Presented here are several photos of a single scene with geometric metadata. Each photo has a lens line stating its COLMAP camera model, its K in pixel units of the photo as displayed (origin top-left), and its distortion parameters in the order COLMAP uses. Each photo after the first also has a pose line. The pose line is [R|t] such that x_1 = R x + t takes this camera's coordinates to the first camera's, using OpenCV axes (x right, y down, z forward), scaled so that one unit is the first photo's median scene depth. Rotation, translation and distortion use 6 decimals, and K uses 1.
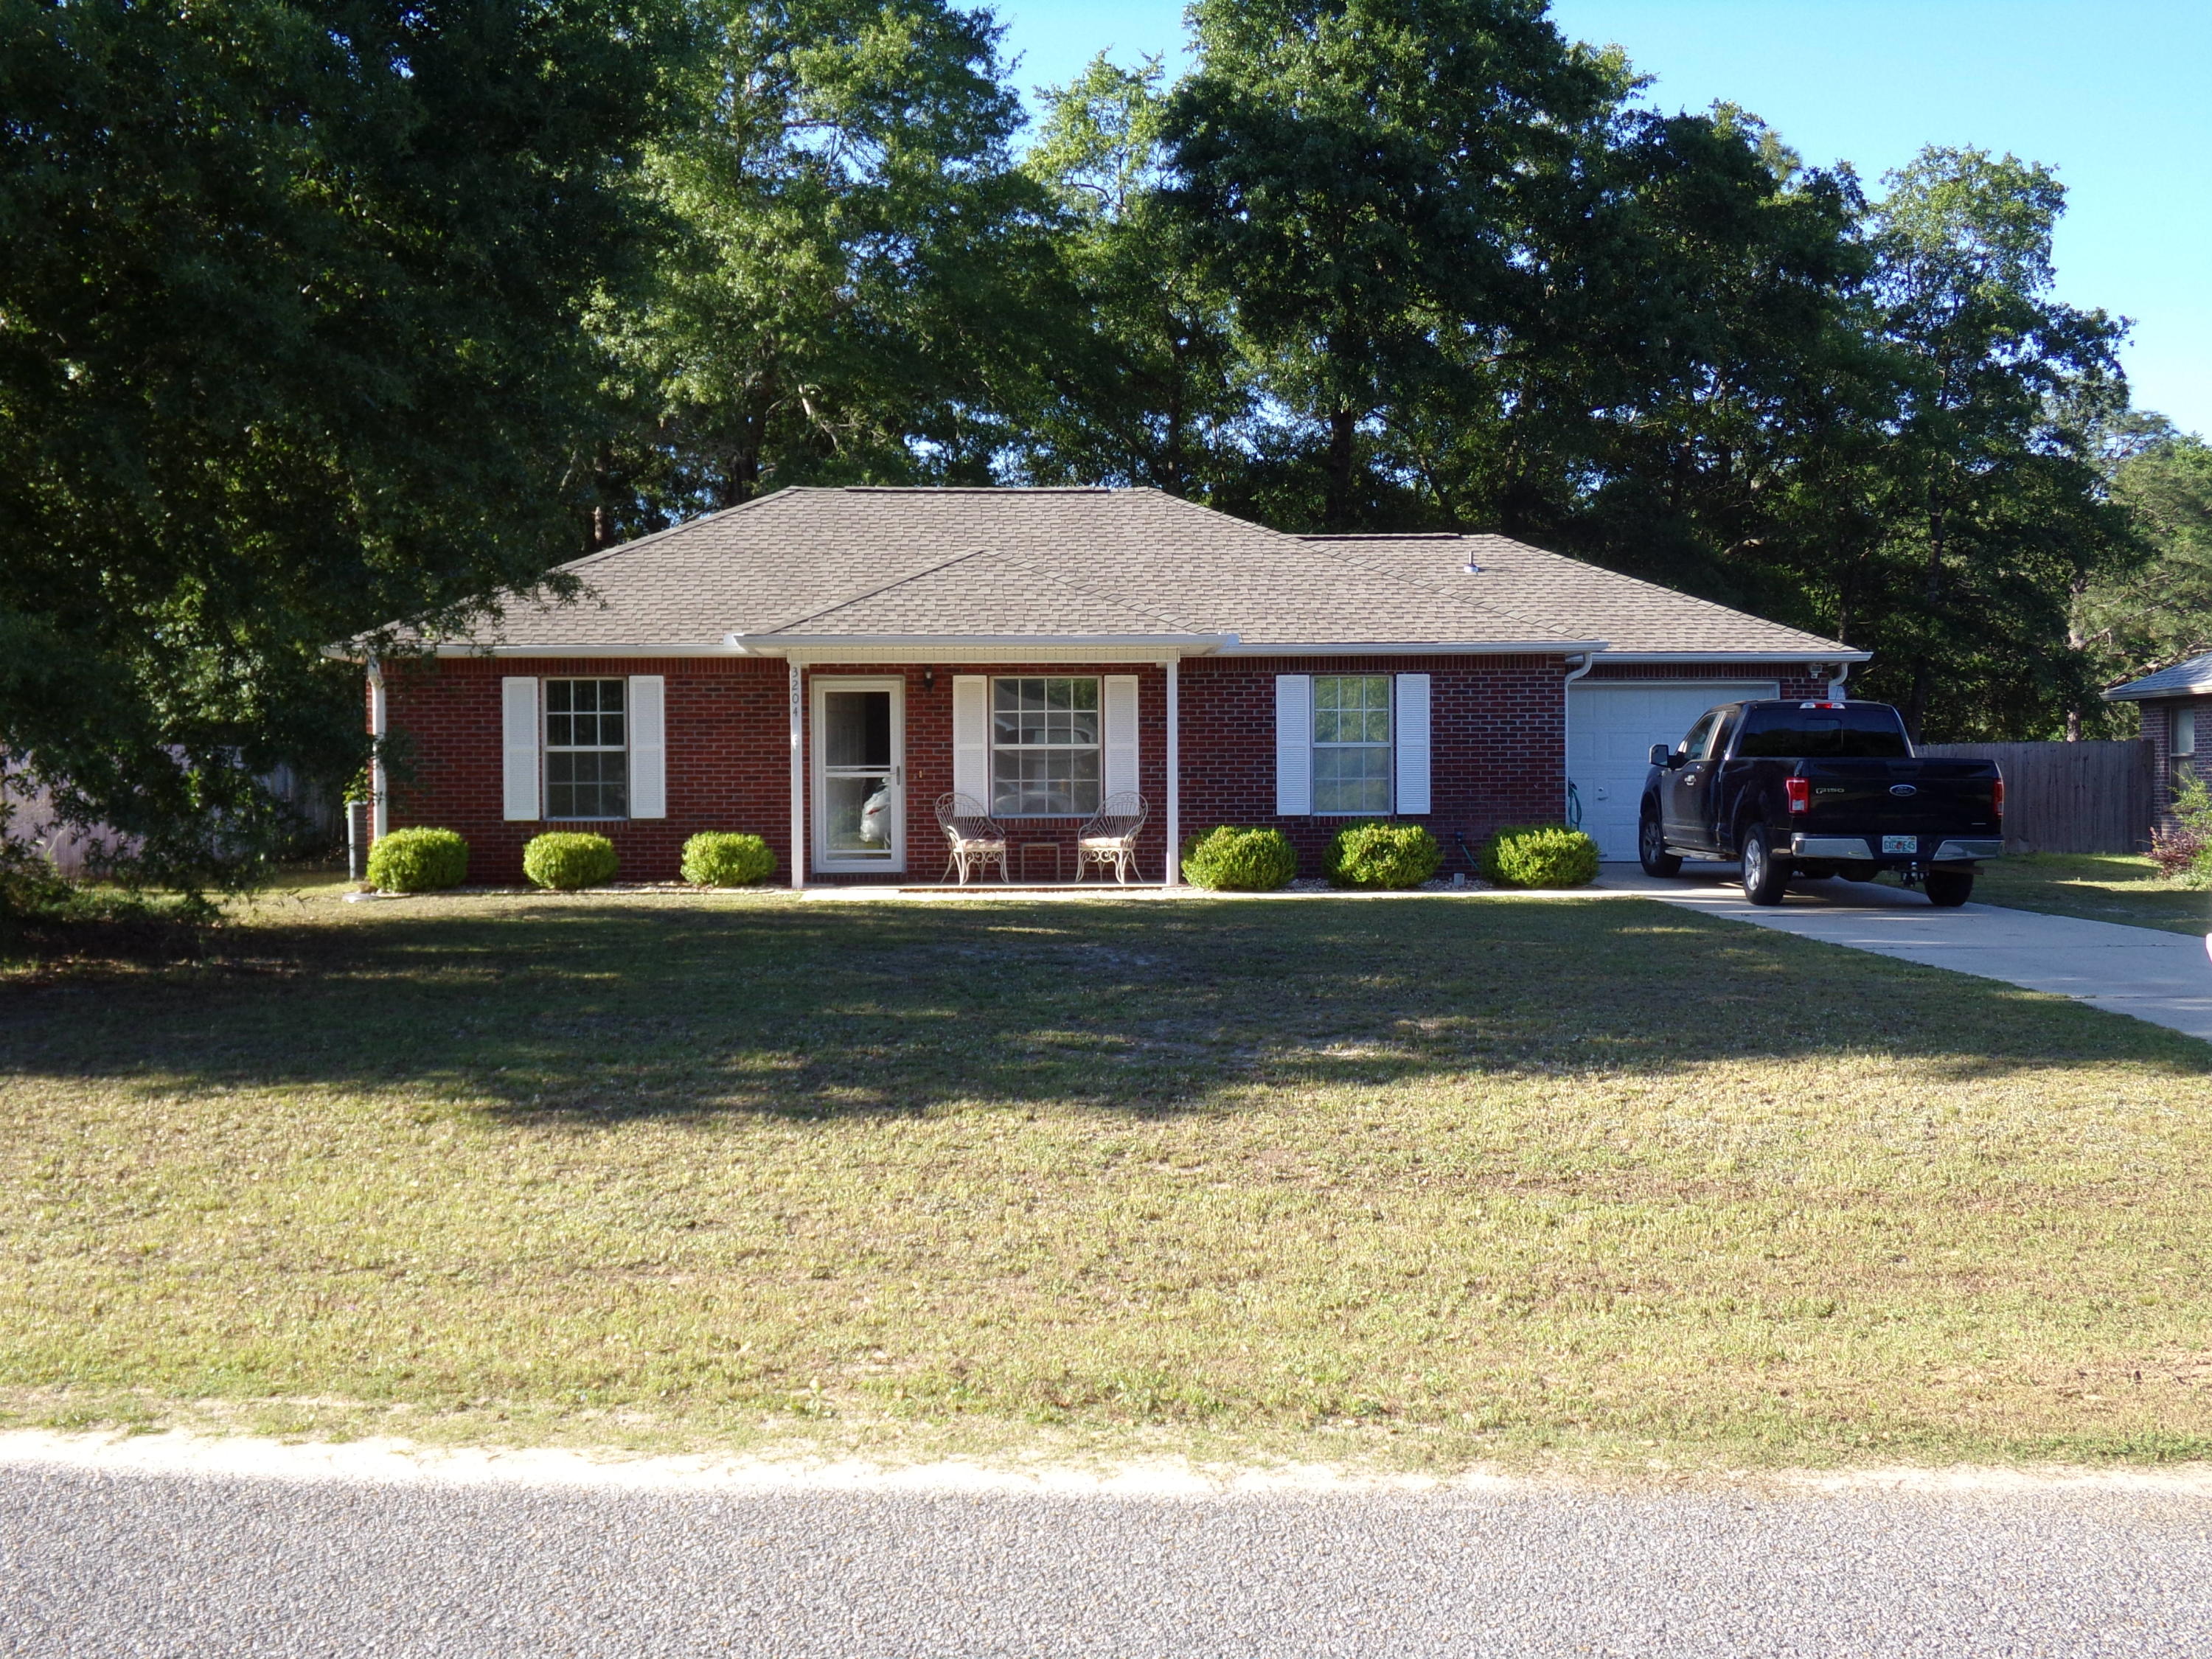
lens RADIAL K [[1706.7, 0, 1106.0], [0, 1706.7, 829.5], [0, 0, 1]] dist [0.254811, -0.502087]
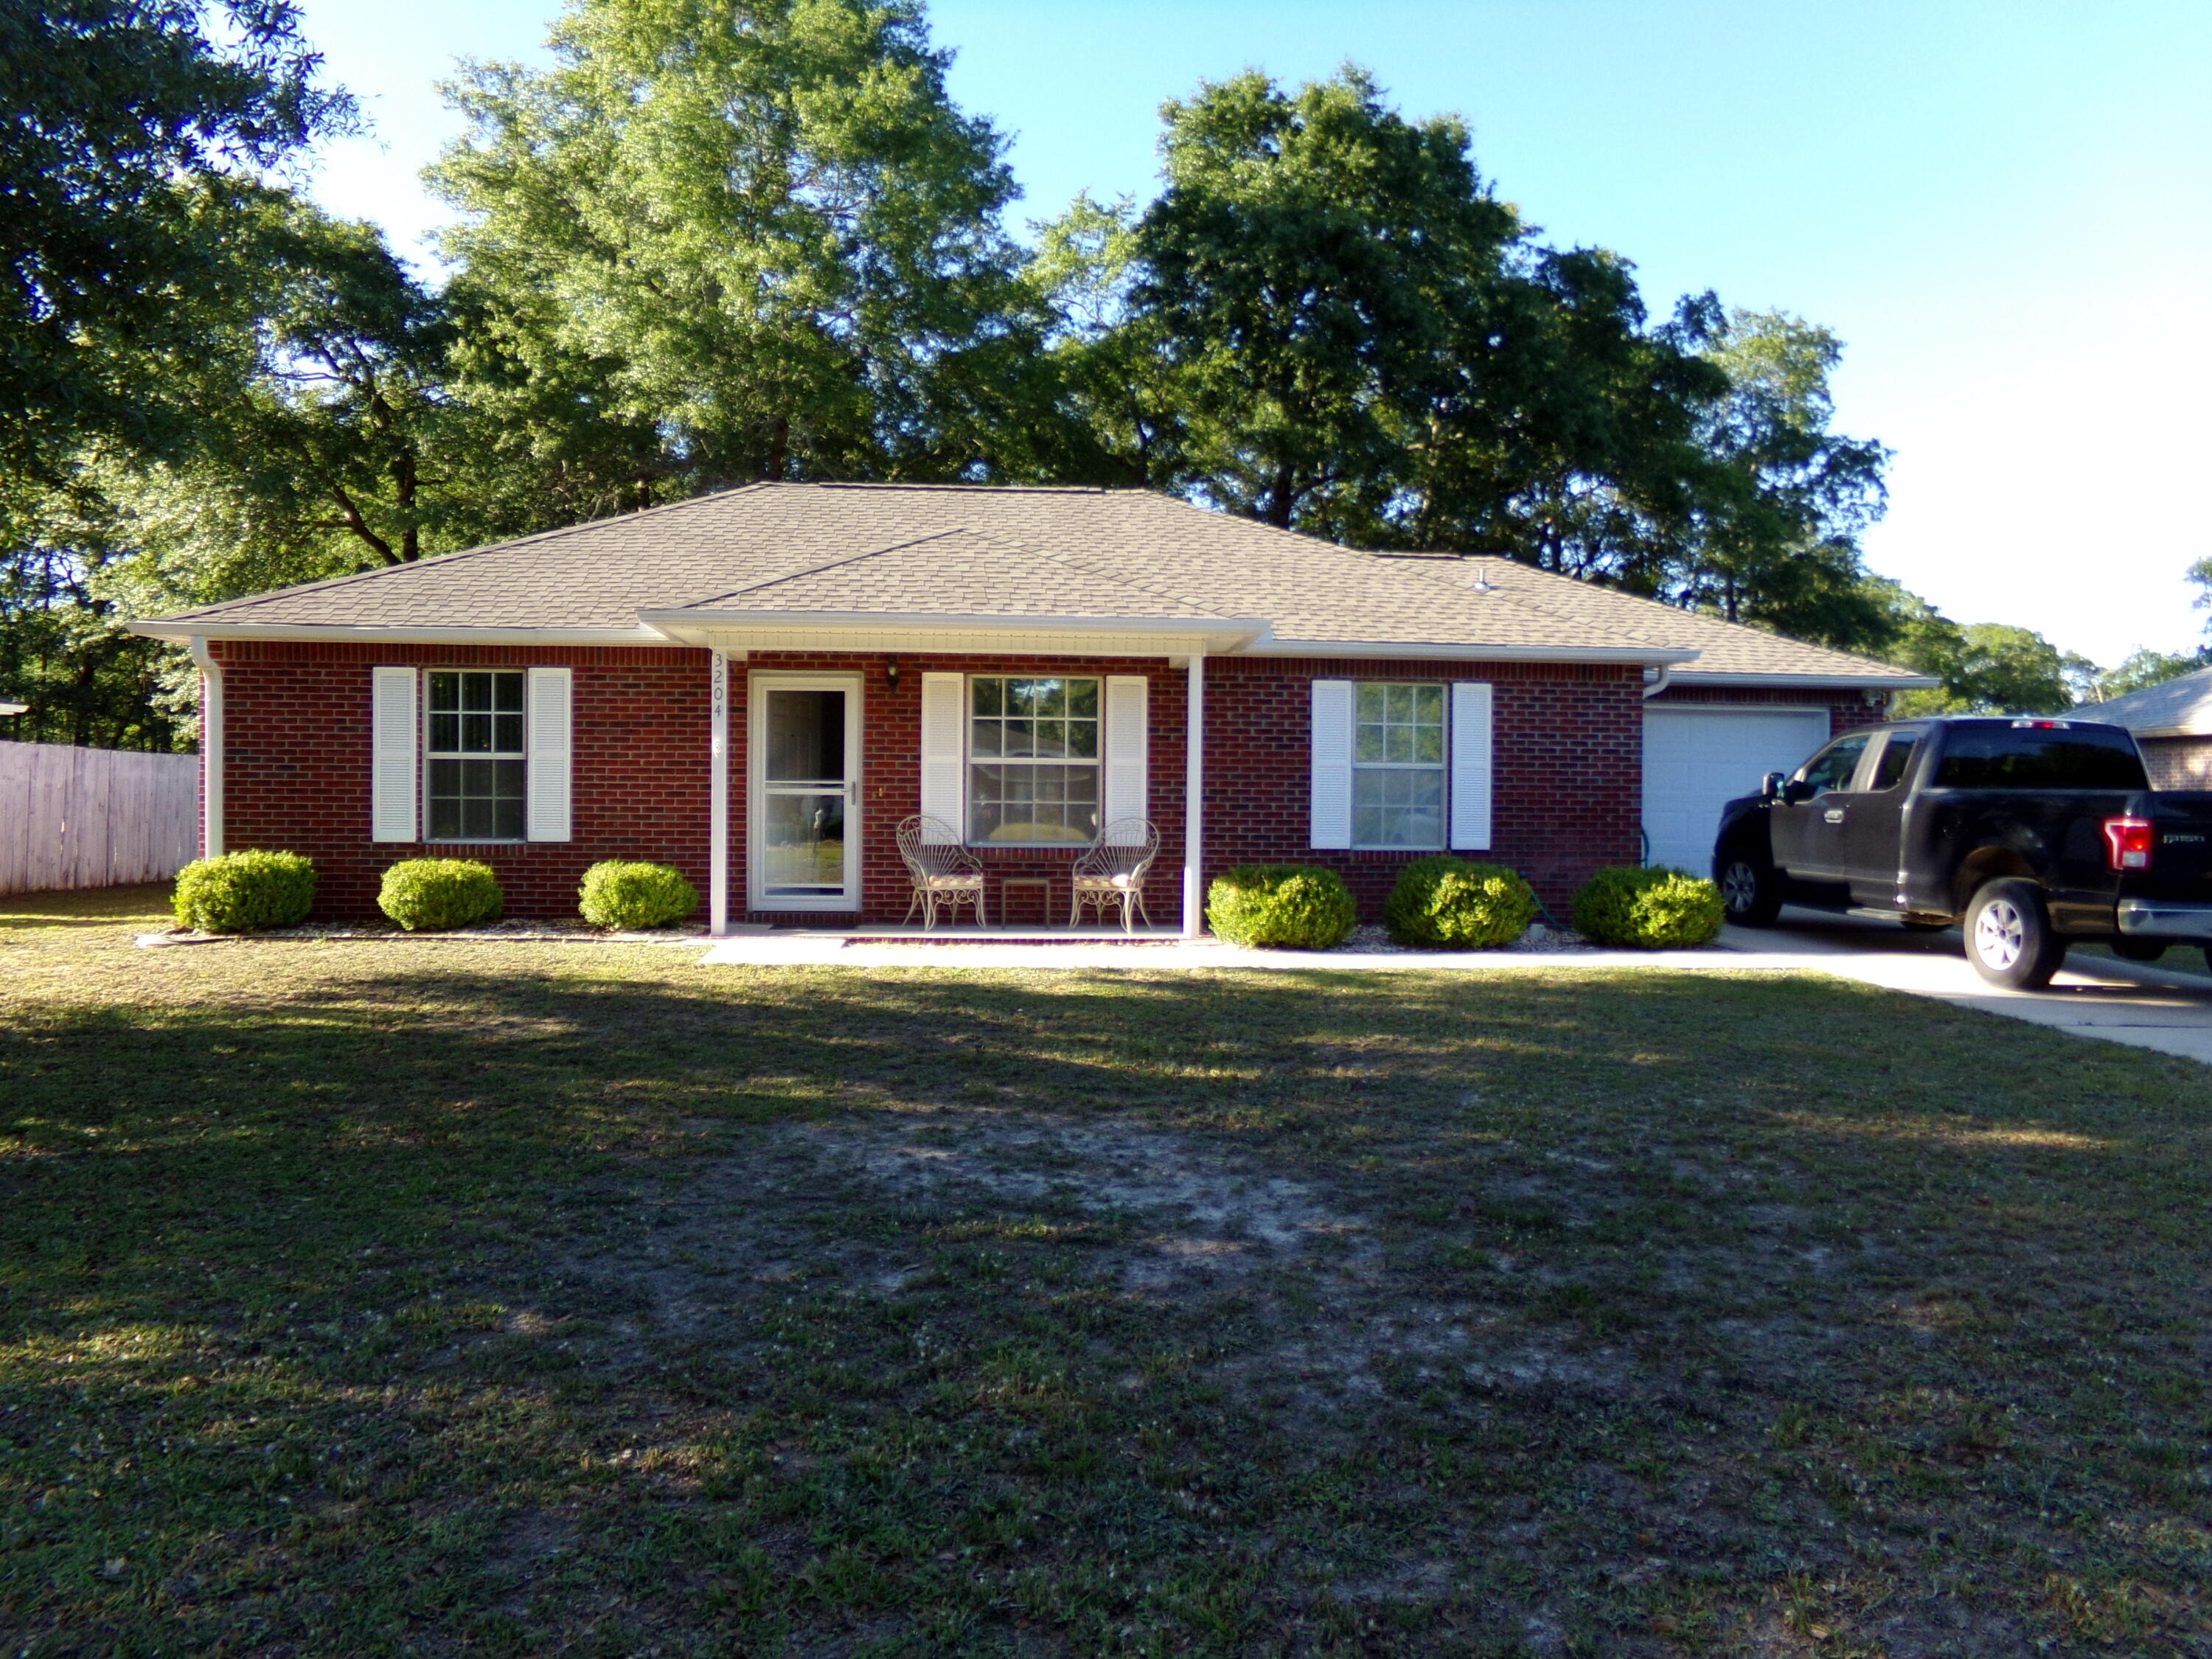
lens RADIAL K [[1058.3, 0, 1106.0], [0, 1058.3, 829.5], [0, 0, 1]] dist [0.000751, 0.000272]
pose [[0.998908, 0.014046, 0.044557, -0.023099], [-0.014069, 0.999901, 0.000204, -0.015922], [-0.044550, -0.000831, 0.999007, 0.489242]]
